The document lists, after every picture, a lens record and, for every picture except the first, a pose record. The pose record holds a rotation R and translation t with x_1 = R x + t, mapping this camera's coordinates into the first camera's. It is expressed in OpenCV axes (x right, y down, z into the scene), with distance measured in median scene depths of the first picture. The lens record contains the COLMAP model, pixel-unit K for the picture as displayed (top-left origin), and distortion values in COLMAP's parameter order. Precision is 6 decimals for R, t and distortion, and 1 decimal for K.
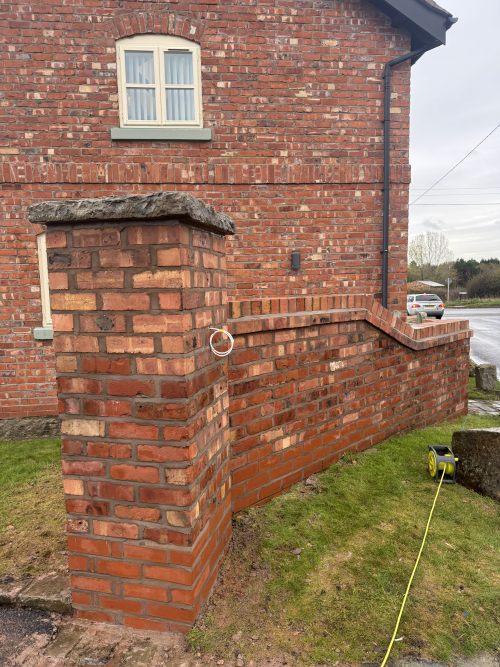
lens RADIAL K [[476.4, 0, 252.1], [0, 476.4, 338.4], [0, 0, 1]] dist [0.031339, -0.048467]
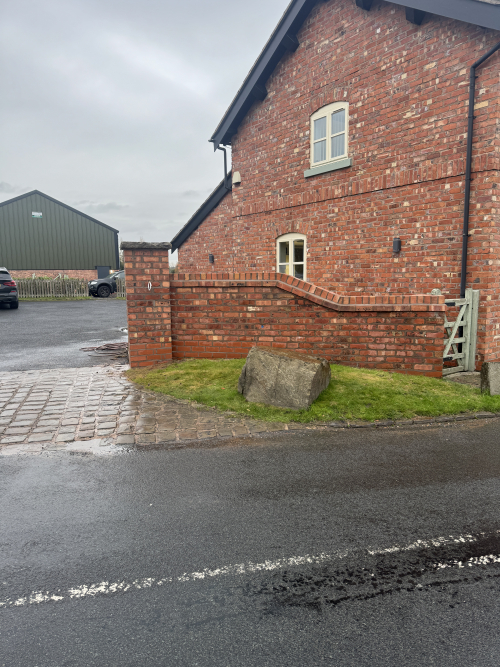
lens RADIAL K [[476.4, 0, 249.8], [0, 476.4, 334.7], [0, 0, 1]] dist [0.031339, -0.048467]
pose [[0.491798, 0.130931, -0.860809, 1.078737], [-0.090201, 0.990971, 0.099196, -0.017435], [0.866025, 0.028861, 0.499167, 0.012005]]
